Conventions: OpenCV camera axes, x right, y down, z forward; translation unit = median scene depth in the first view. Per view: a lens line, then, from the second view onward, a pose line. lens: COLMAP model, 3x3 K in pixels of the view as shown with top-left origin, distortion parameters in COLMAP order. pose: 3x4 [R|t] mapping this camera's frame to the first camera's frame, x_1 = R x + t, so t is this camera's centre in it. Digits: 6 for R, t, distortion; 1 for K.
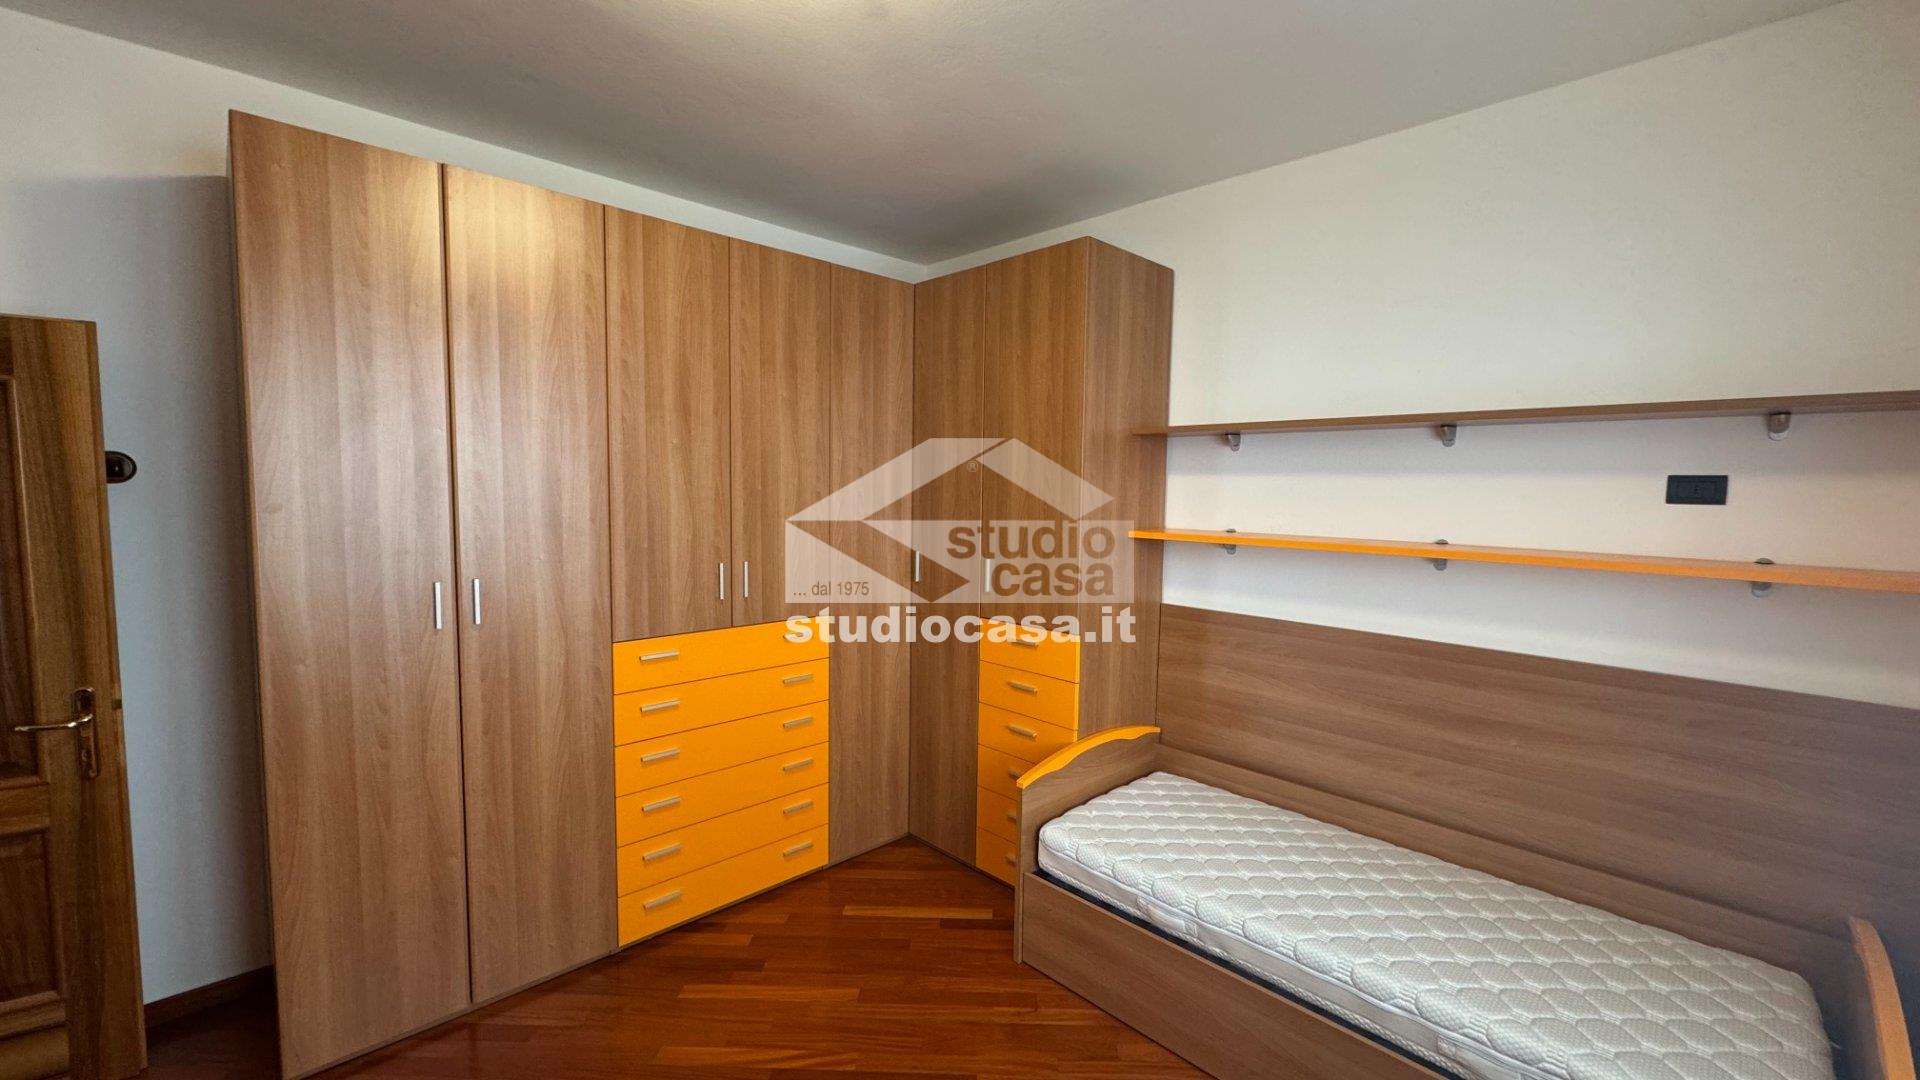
lens RADIAL K [[760.2, 0, 958.9], [0, 760.2, 547.2], [0, 0, 1]] dist [0.002983, 0.000253]
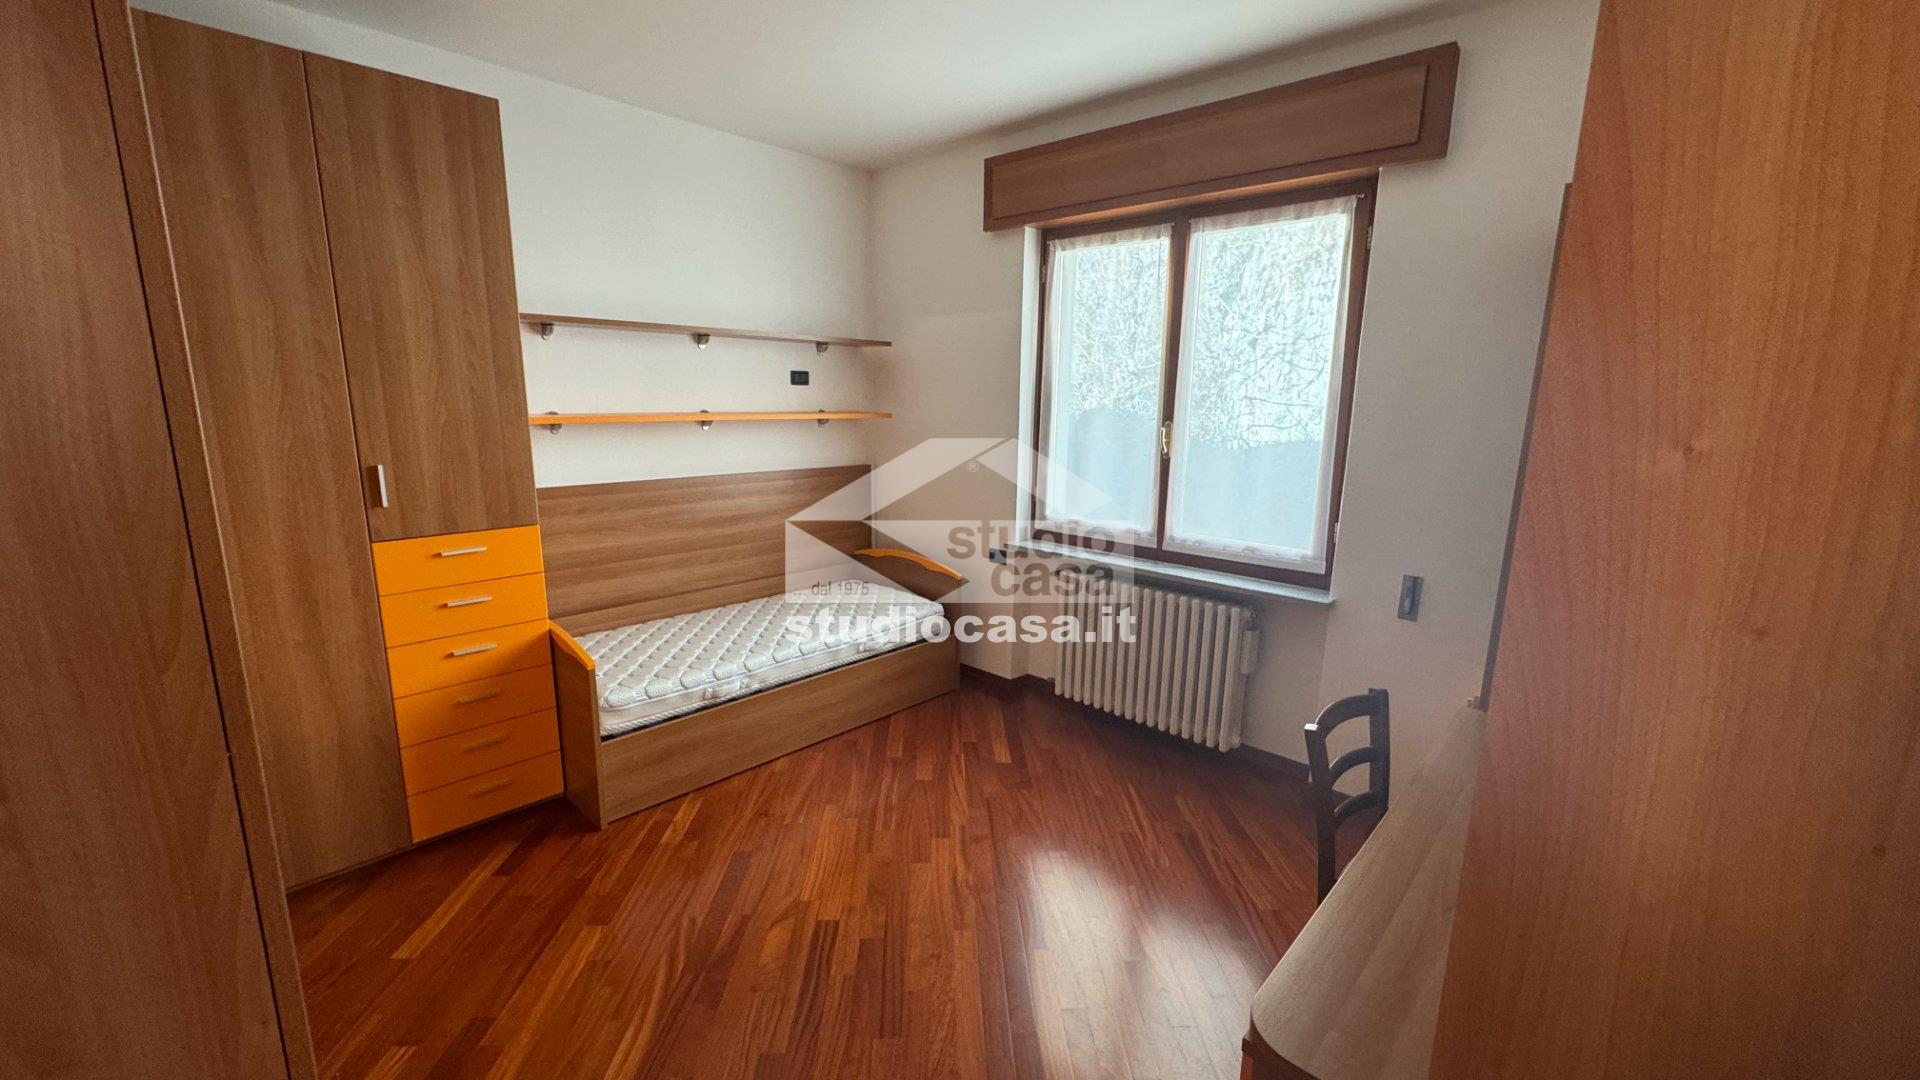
lens RADIAL K [[760.2, 0, 961.9], [0, 760.2, 532.9], [0, 0, 1]] dist [0.002983, 0.000253]
pose [[-0.058322, -0.197294, 0.978608, -0.955005], [0.058804, 0.977895, 0.200655, -0.042418], [-0.996564, 0.069248, -0.045432, 0.556191]]
